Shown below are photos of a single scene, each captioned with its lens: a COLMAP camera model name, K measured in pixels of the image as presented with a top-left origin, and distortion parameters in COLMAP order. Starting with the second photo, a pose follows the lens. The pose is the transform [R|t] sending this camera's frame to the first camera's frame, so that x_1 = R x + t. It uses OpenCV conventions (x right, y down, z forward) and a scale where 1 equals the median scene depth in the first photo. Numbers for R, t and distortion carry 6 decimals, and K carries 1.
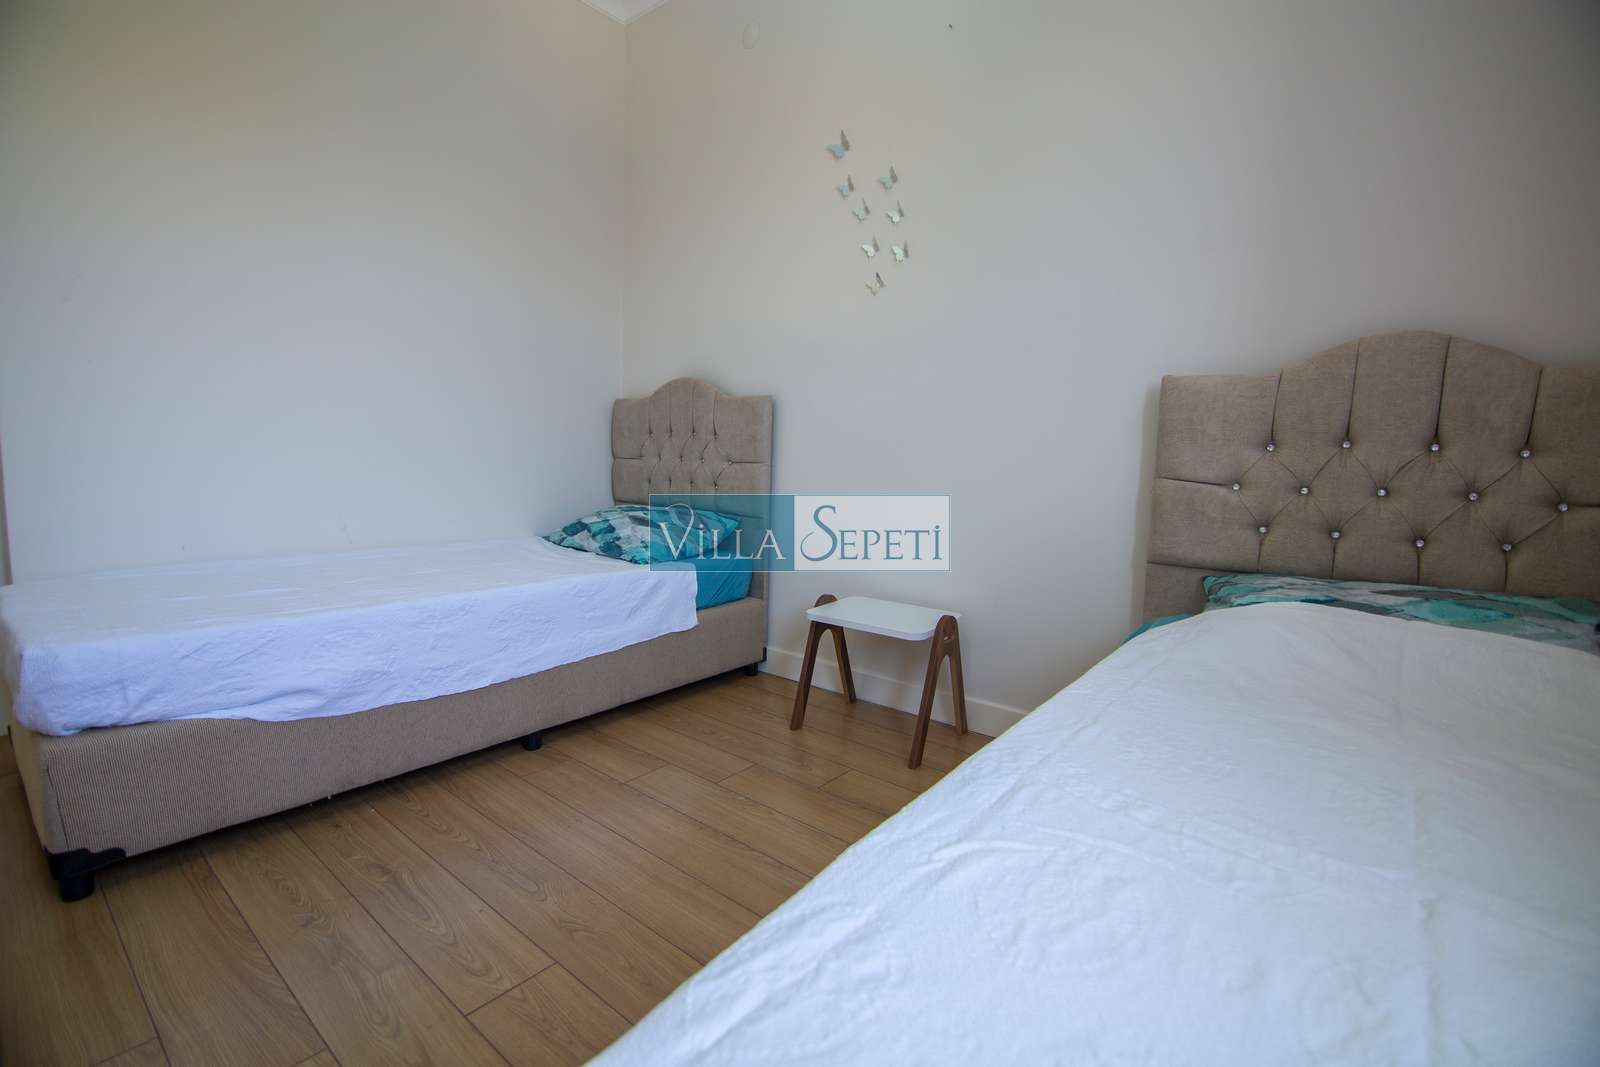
lens RADIAL K [[714.6, 0, 804.1], [0, 714.6, 528.3], [0, 0, 1]] dist [-0.000966, -0.011102]
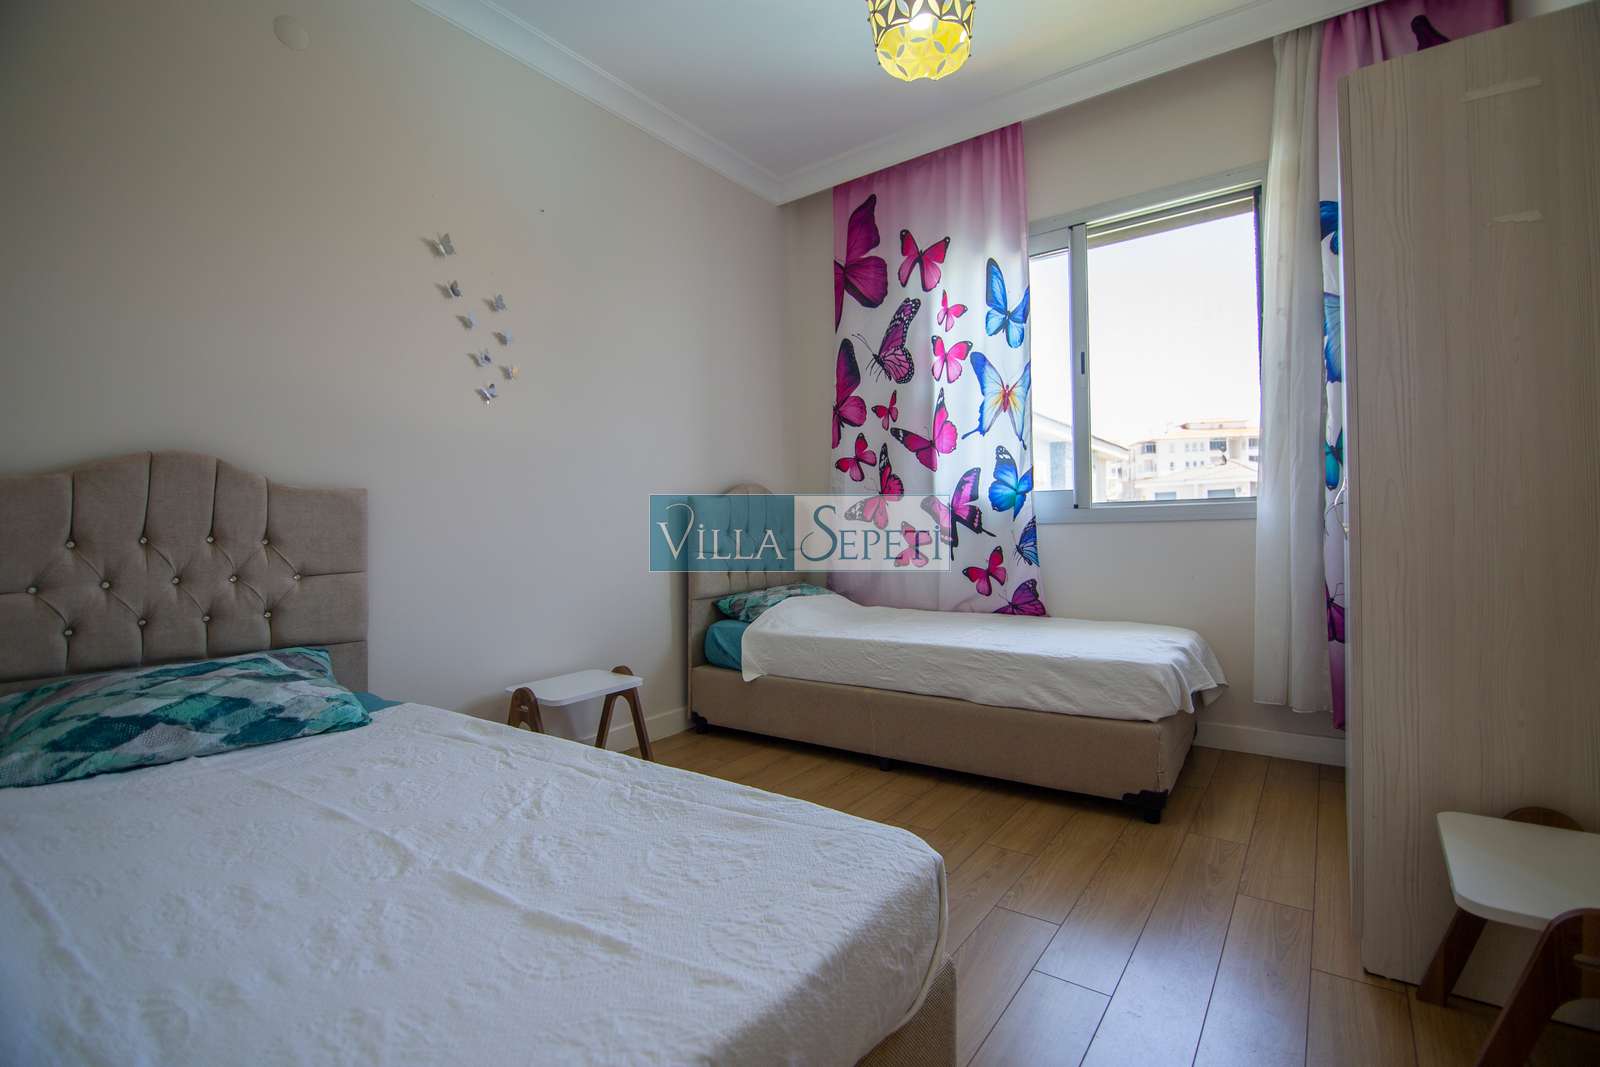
lens RADIAL K [[714.6, 0, 804.1], [0, 714.6, 528.3], [0, 0, 1]] dist [-0.000966, -0.011102]
pose [[-0.049643, -0.012853, 0.998684, -0.849527], [0.132101, 0.991048, 0.019322, -0.087857], [-0.989992, 0.132886, -0.047500, 0.524629]]
